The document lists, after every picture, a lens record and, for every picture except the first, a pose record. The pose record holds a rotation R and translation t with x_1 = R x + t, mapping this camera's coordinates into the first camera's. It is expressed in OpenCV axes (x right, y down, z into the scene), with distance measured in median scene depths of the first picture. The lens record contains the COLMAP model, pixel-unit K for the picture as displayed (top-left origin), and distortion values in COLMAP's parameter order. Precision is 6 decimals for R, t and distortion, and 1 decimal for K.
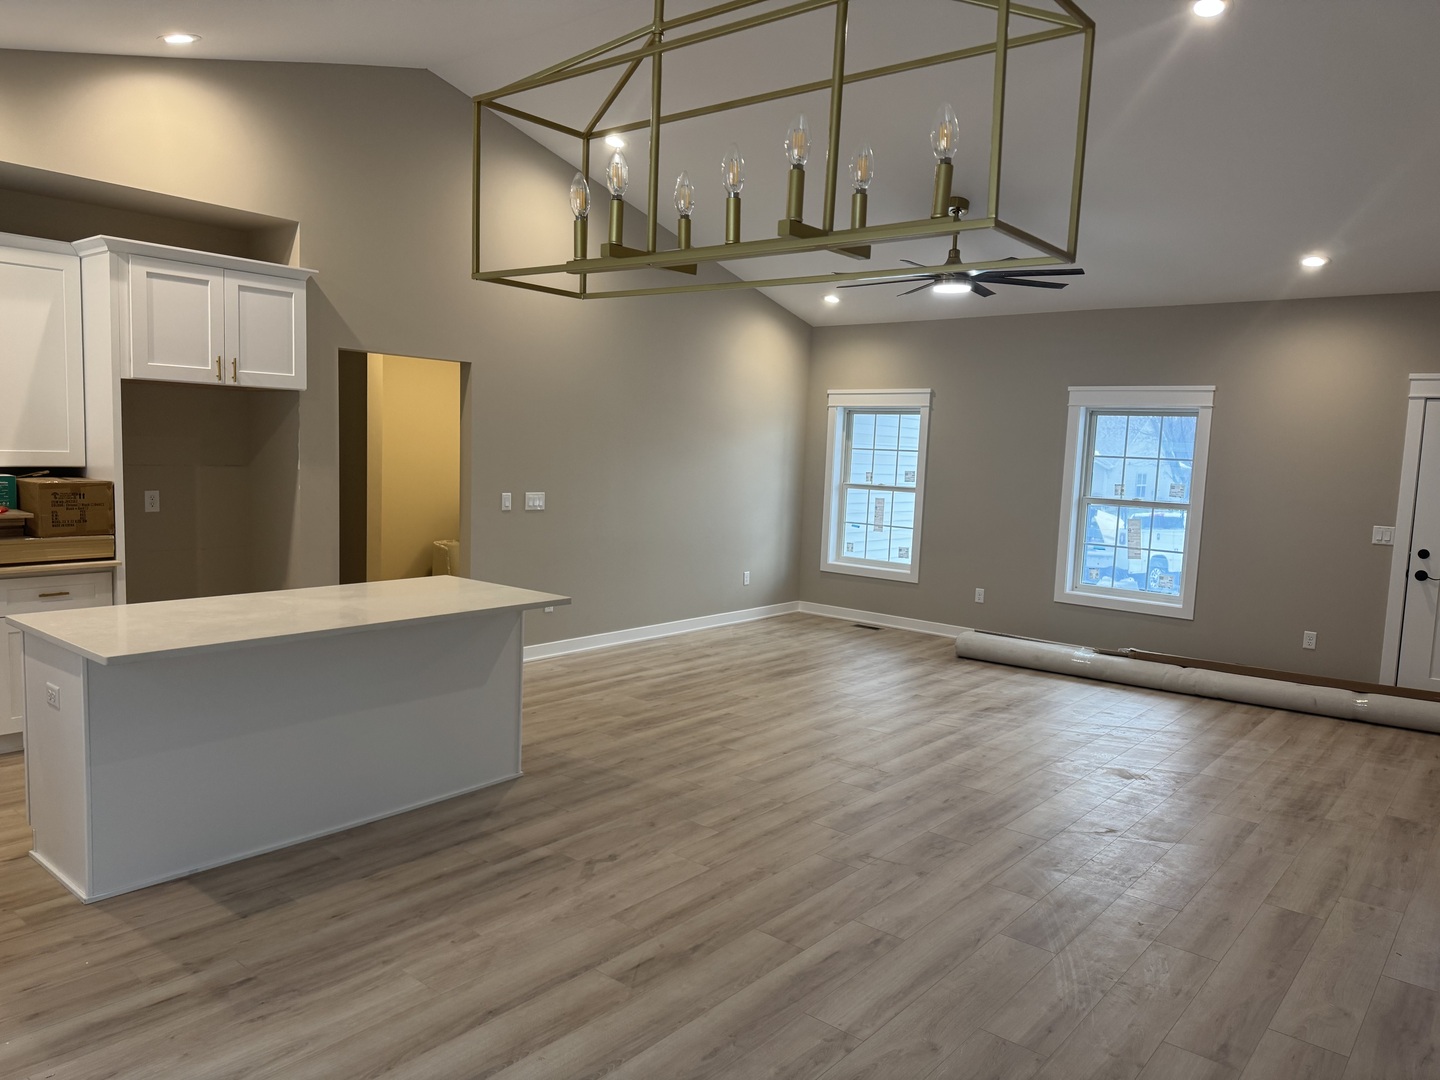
lens RADIAL K [[1032.8, 0, 720.0], [0, 1032.8, 540.0], [0, 0, 1]] dist [0.029913, -0.001738]
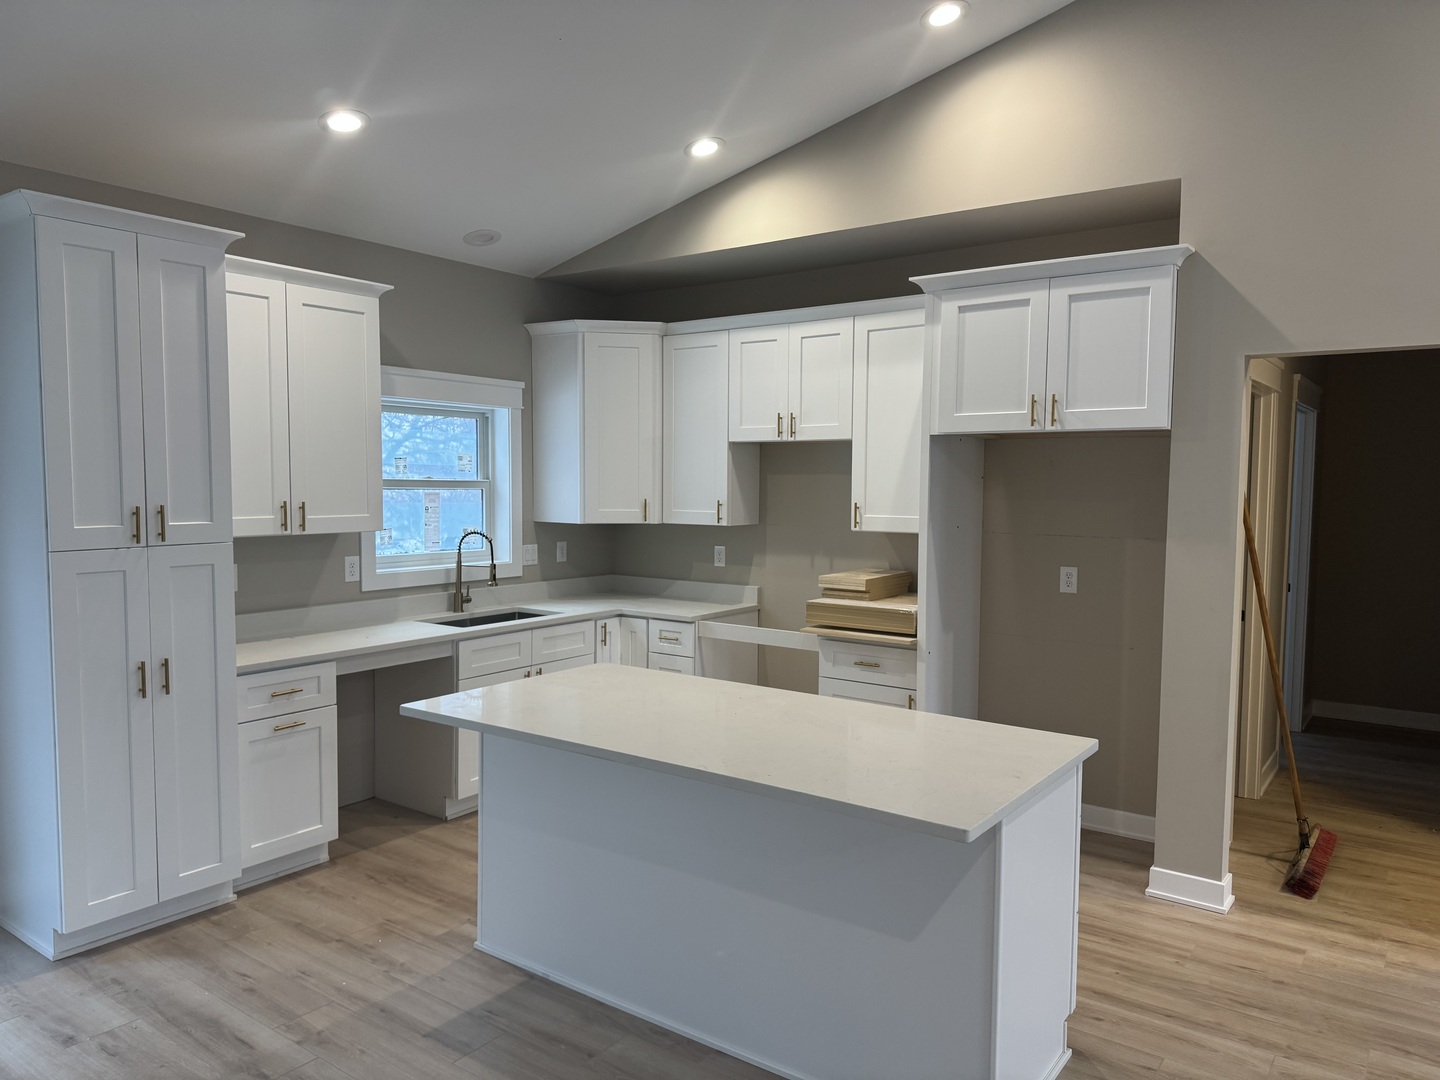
lens RADIAL K [[1032.8, 0, 720.0], [0, 1032.8, 540.0], [0, 0, 1]] dist [0.029913, -0.001738]
pose [[0.027801, 0.042457, -0.998711, 0.298663], [-0.083230, 0.995727, 0.040014, -0.086367], [0.996143, 0.082010, 0.031216, 0.803425]]
